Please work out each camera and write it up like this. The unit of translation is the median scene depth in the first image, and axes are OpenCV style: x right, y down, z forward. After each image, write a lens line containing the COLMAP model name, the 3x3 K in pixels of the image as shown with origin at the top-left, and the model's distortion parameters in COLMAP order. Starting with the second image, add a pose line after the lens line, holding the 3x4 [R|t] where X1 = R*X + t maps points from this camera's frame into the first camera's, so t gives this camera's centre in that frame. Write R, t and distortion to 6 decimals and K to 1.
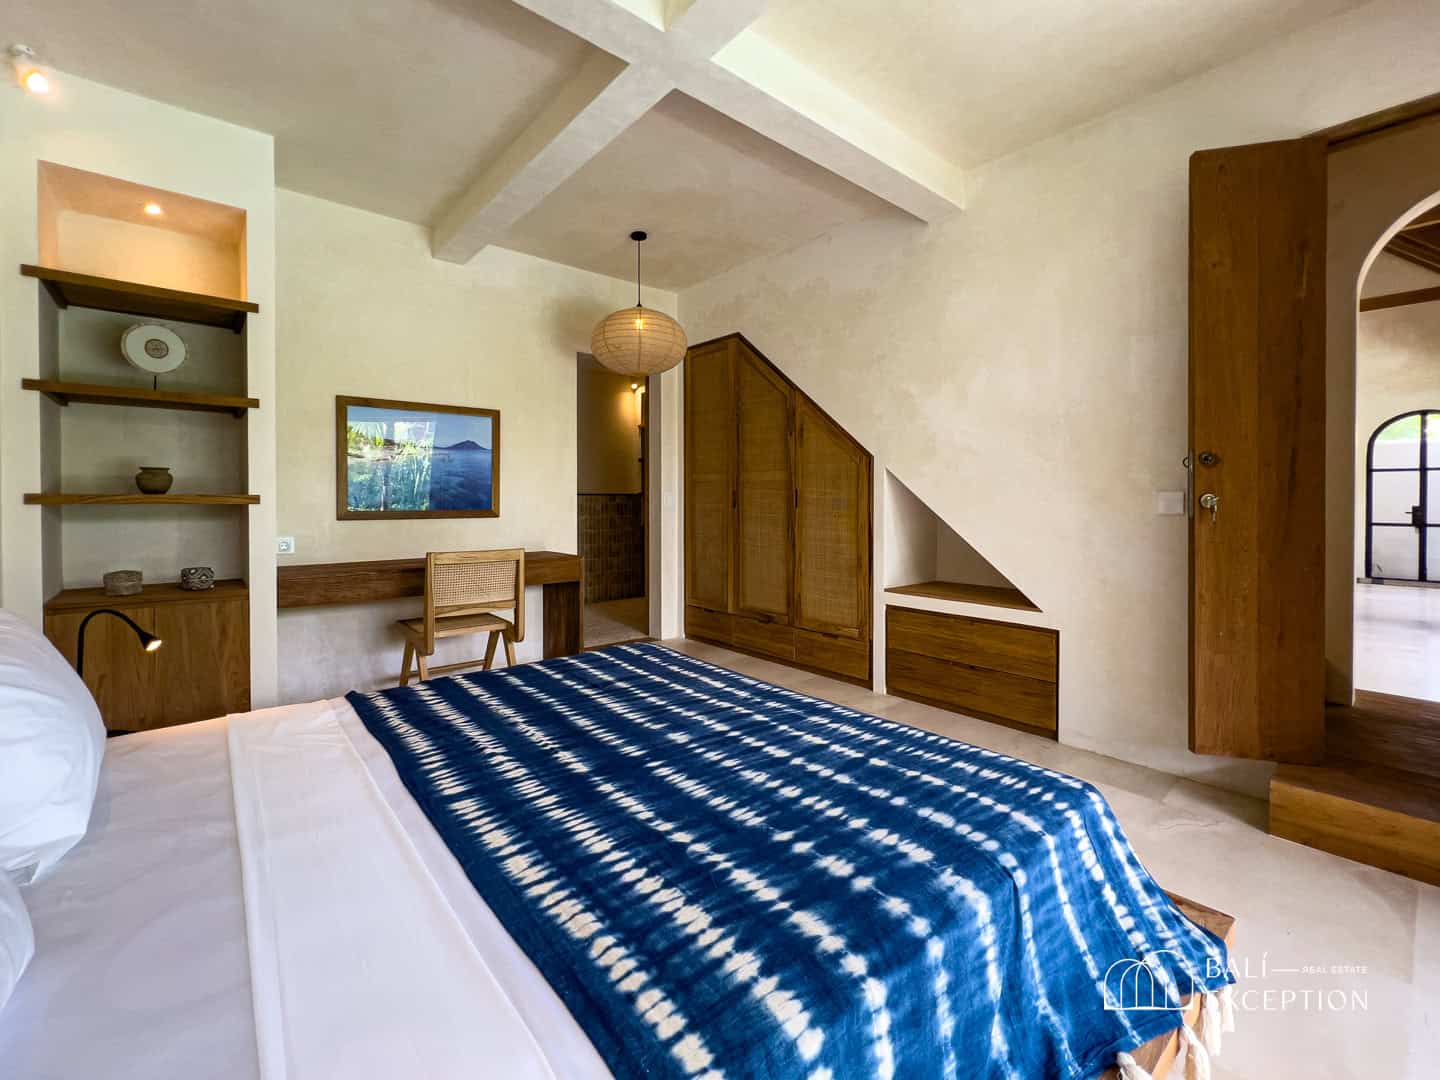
lens RADIAL K [[617.2, 0, 687.6], [0, 617.2, 503.8], [0, 0, 1]] dist [-0.000031, 0.000017]
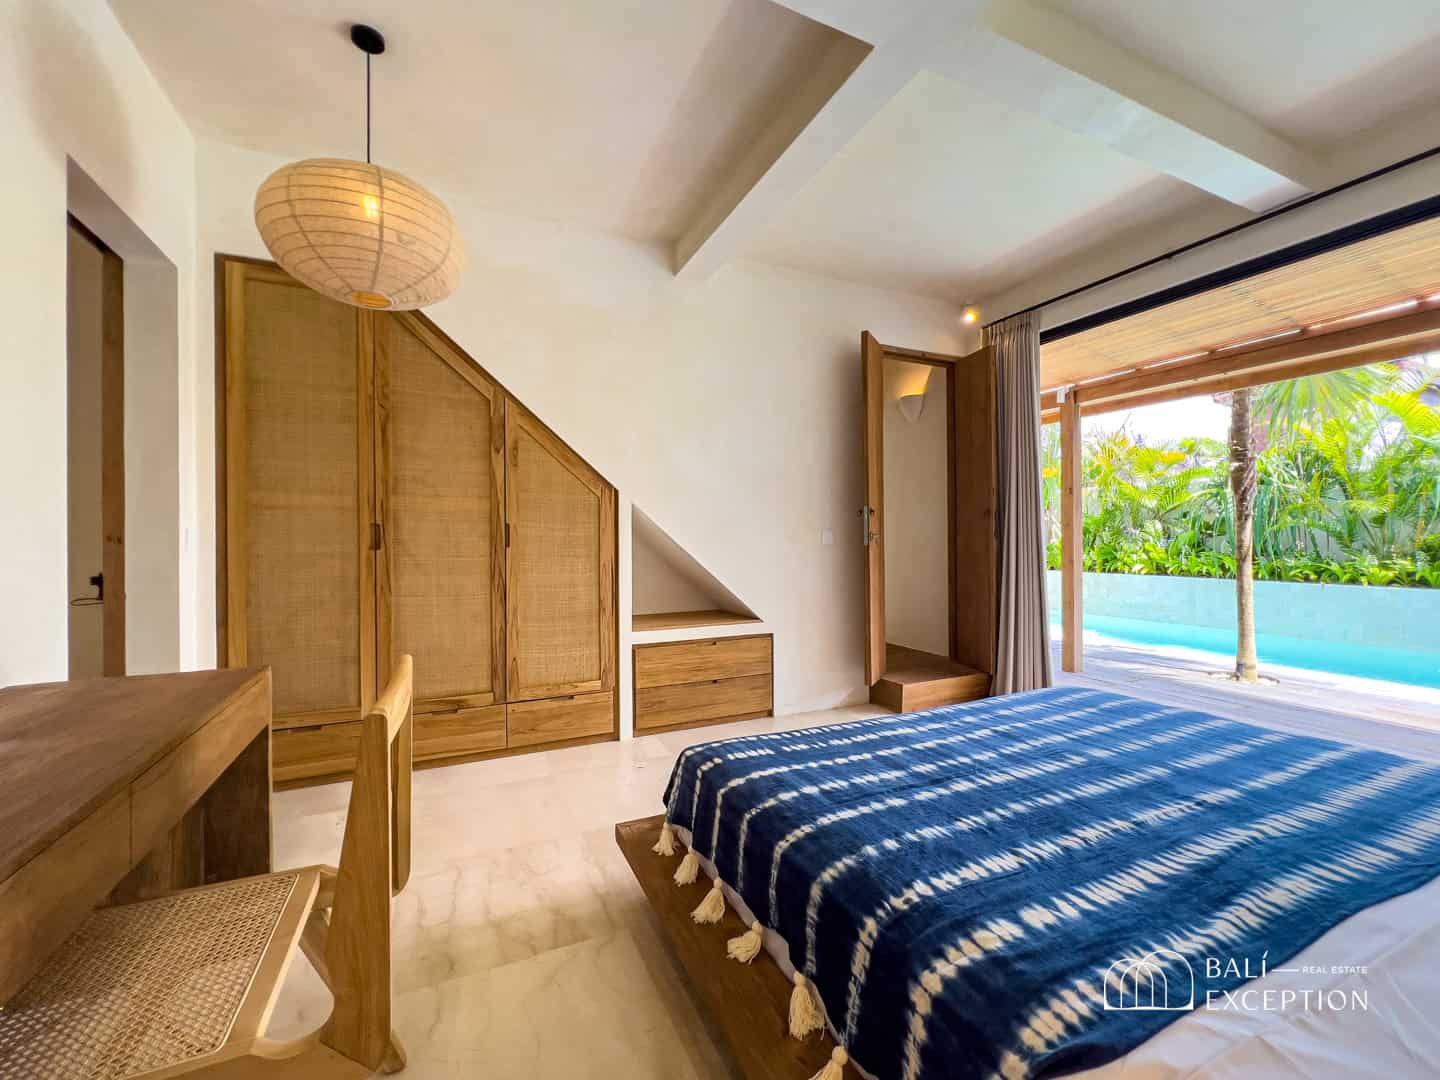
lens RADIAL K [[586.8, 0, 719.4], [0, 586.8, 534.7], [0, 0, 1]] dist [0.000112, 0.000555]
pose [[0.240275, 0.005291, 0.970691, -0.943414], [0.012311, 0.999888, -0.008498, -0.000332], [-0.970627, 0.013992, 0.240183, 1.127926]]
